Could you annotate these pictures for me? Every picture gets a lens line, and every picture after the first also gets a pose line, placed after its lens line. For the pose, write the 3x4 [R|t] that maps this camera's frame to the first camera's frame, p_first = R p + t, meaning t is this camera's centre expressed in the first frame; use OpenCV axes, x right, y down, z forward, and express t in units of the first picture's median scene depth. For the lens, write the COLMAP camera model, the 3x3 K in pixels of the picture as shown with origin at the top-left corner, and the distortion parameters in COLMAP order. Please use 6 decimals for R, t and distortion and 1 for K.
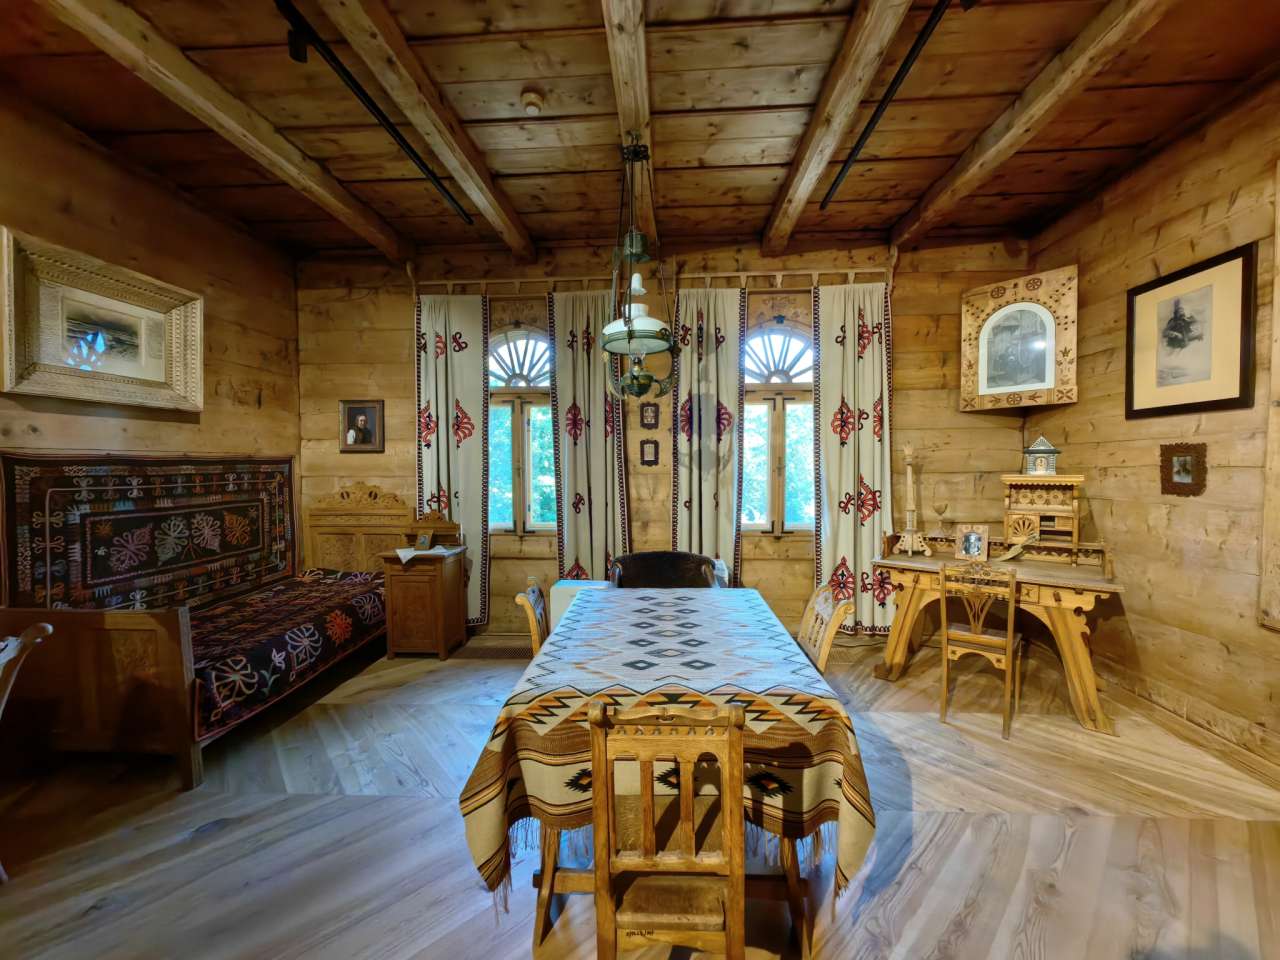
lens RADIAL K [[490.9, 0, 642.7], [0, 490.9, 482.0], [0, 0, 1]] dist [0.004165, 0.000734]
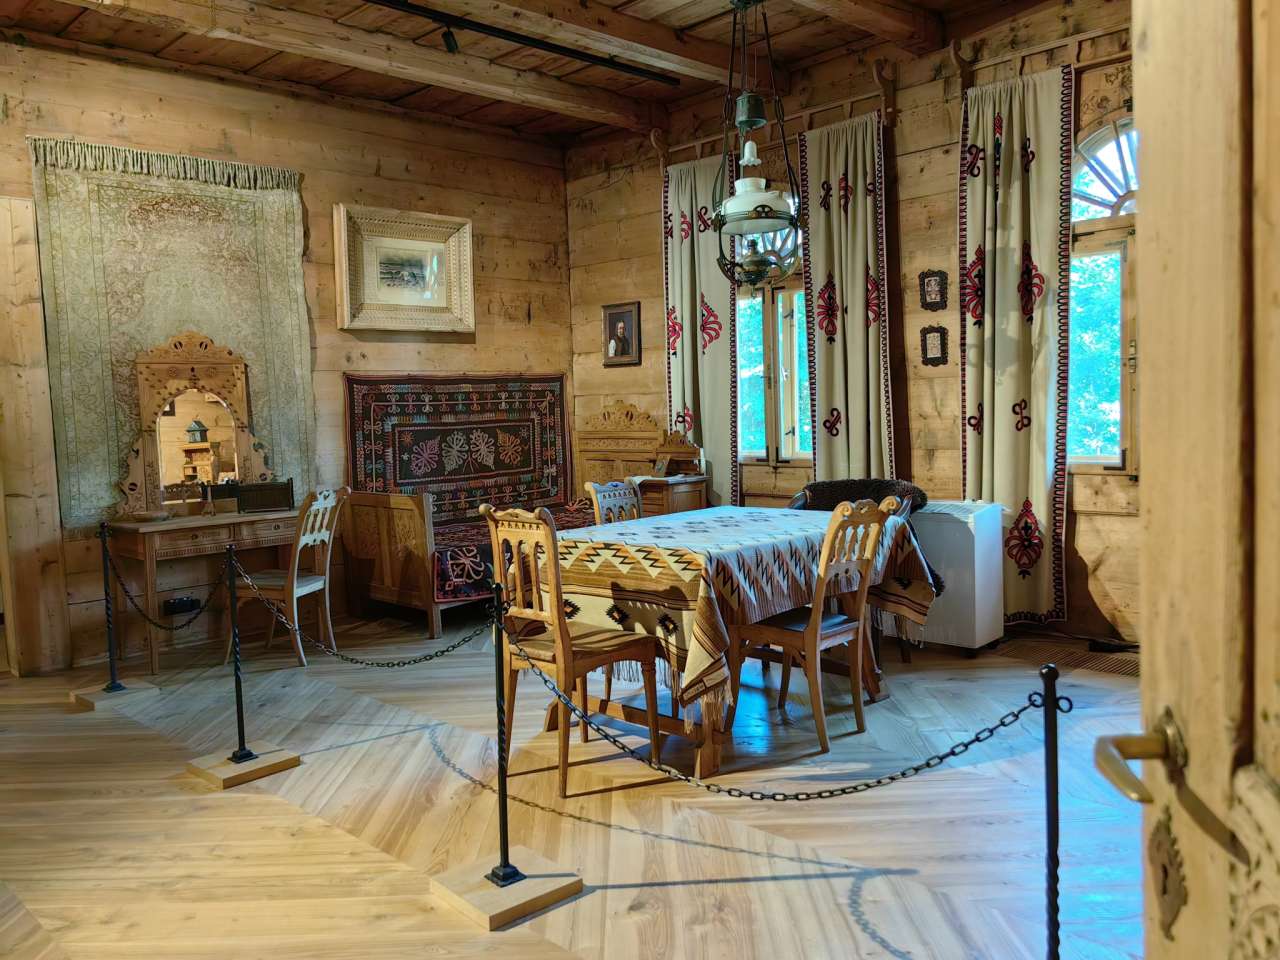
lens RADIAL K [[972.5, 0, 646.2], [0, 972.5, 481.0], [0, 0, 1]] dist [0.047895, -0.064187]
pose [[0.758555, 0.033390, -0.650753, 0.613213], [0.005642, 0.998312, 0.057799, 0.046481], [0.651585, -0.047515, 0.757086, -0.282328]]
